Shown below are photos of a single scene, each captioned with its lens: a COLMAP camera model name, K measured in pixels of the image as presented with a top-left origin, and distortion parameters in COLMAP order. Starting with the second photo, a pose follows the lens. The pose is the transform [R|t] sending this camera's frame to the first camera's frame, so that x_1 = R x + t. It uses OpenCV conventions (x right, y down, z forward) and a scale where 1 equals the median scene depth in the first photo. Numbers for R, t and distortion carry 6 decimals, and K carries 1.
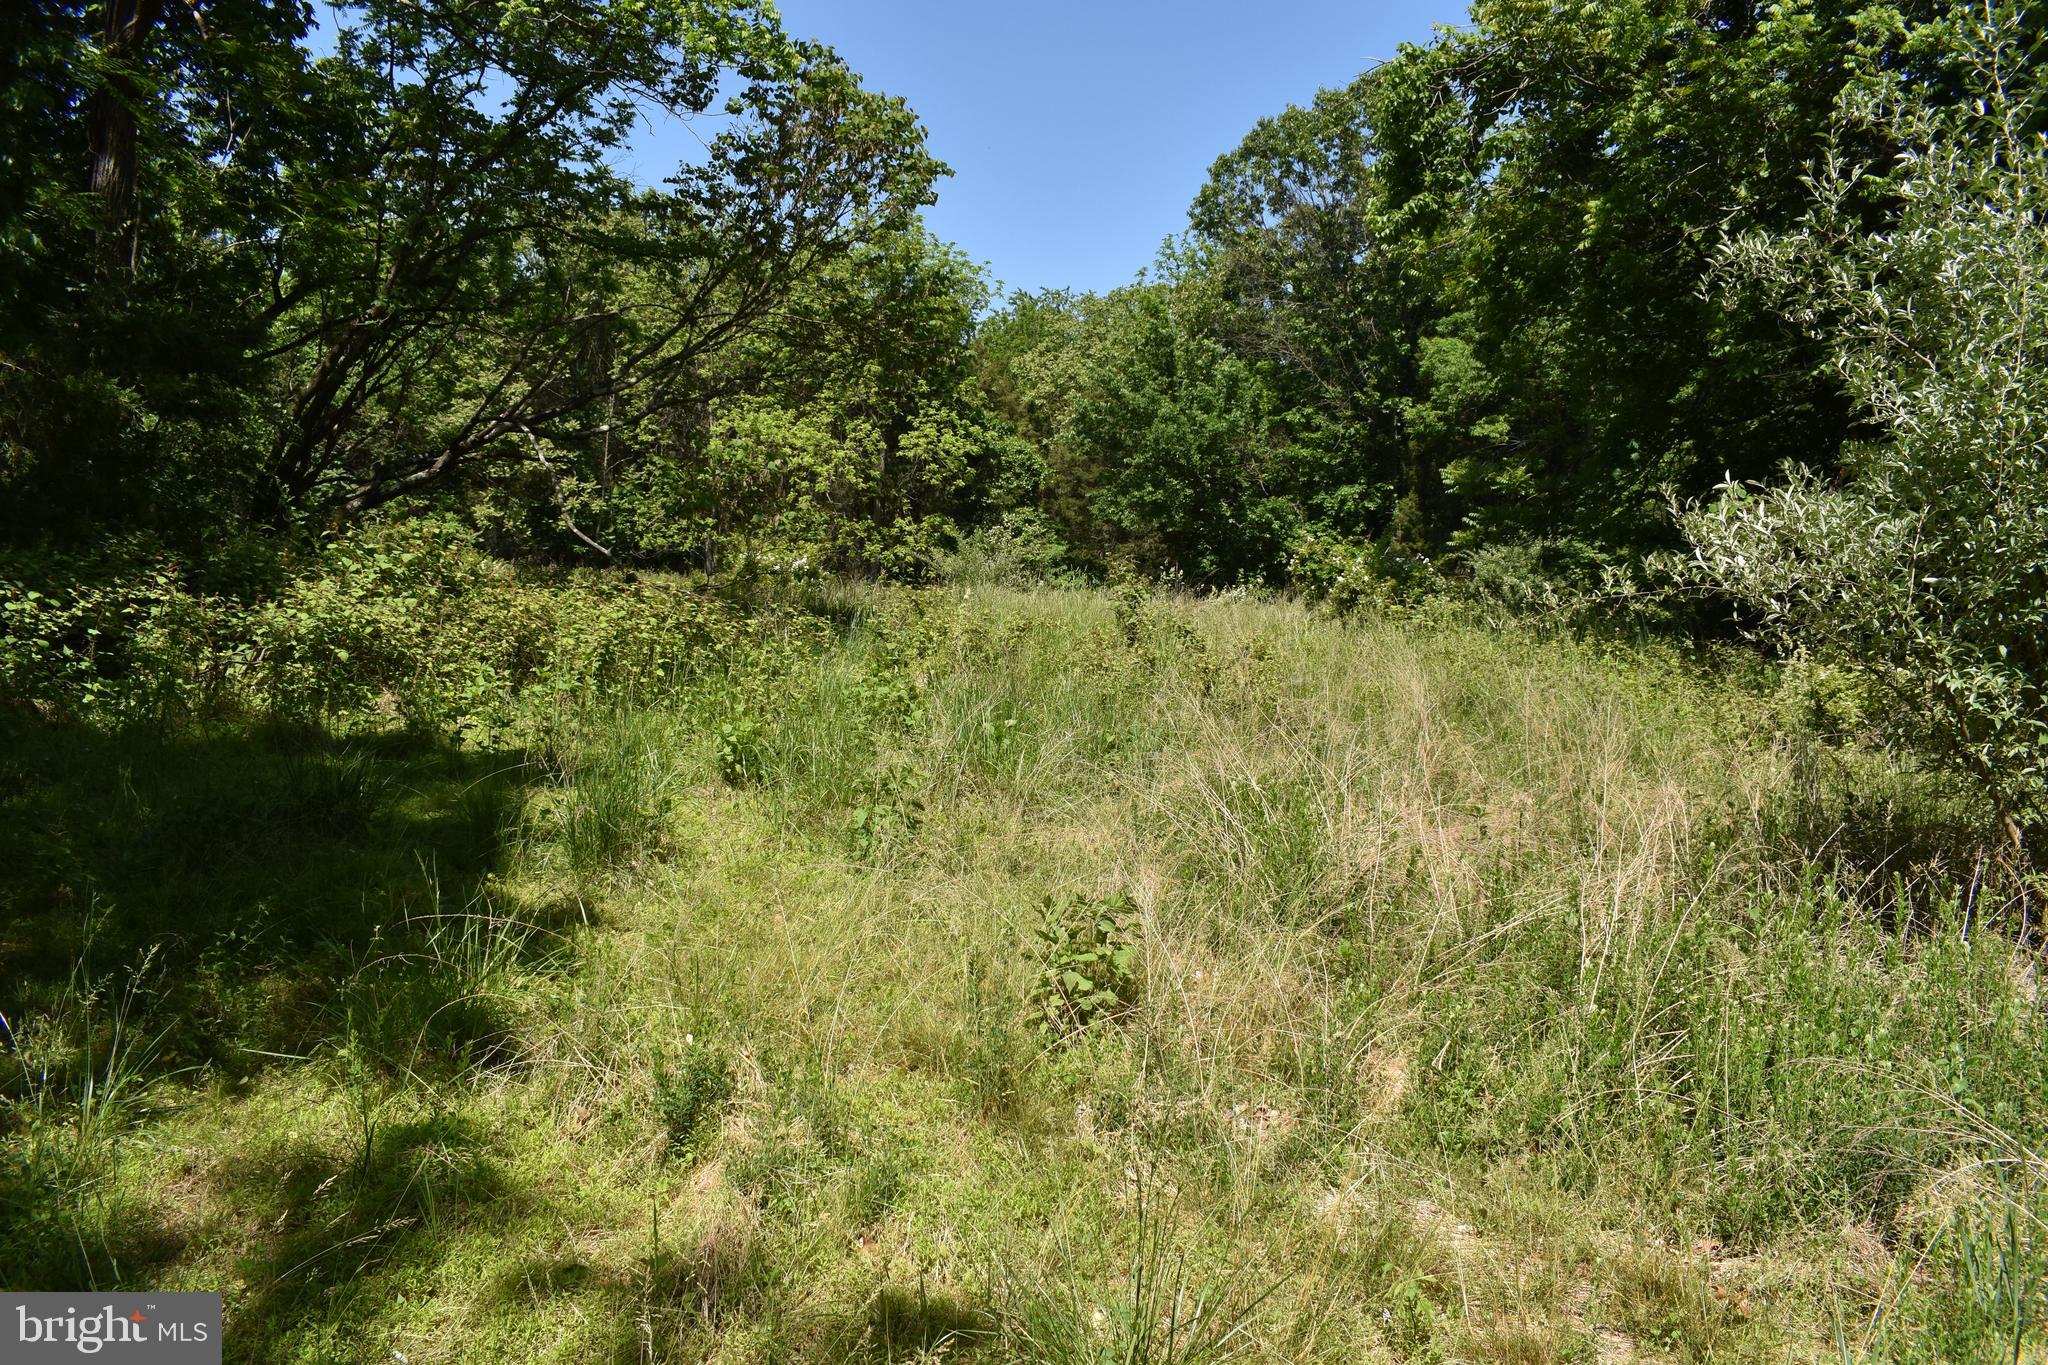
lens RADIAL K [[1623.6, 0, 1024.0], [0, 1623.6, 682.5], [0, 0, 1]] dist [-0.097302, 0.013277]
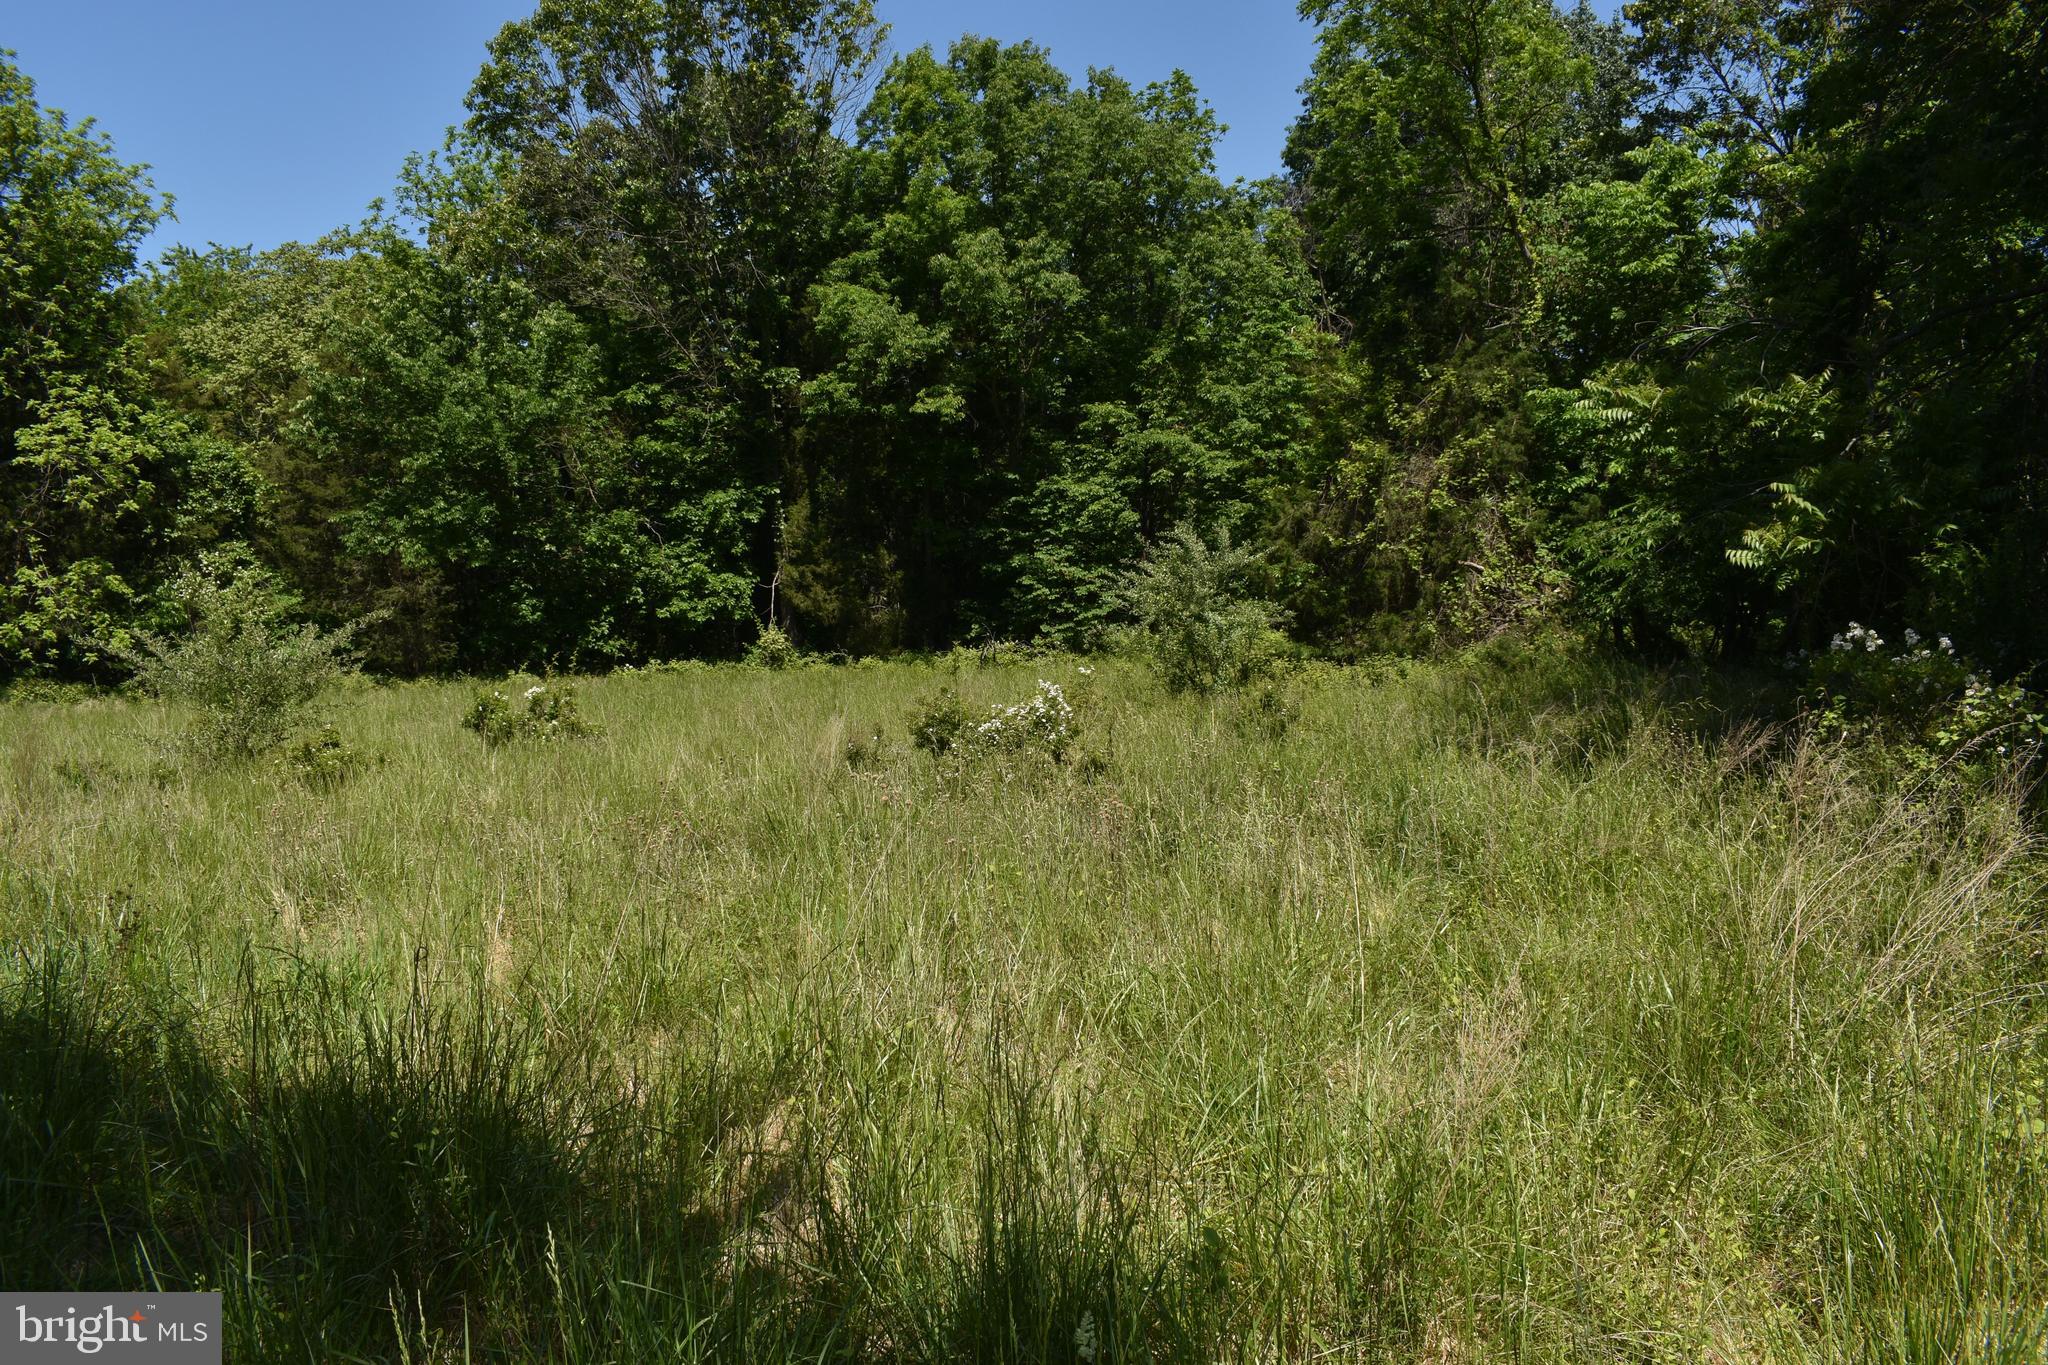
lens RADIAL K [[1623.6, 0, 1024.0], [0, 1623.6, 682.5], [0, 0, 1]] dist [-0.097302, 0.013277]
pose [[0.875784, -0.079214, 0.476159, -0.030688], [0.085587, 0.996296, 0.008327, -0.031178], [-0.475055, 0.033461, 0.879320, 0.305620]]
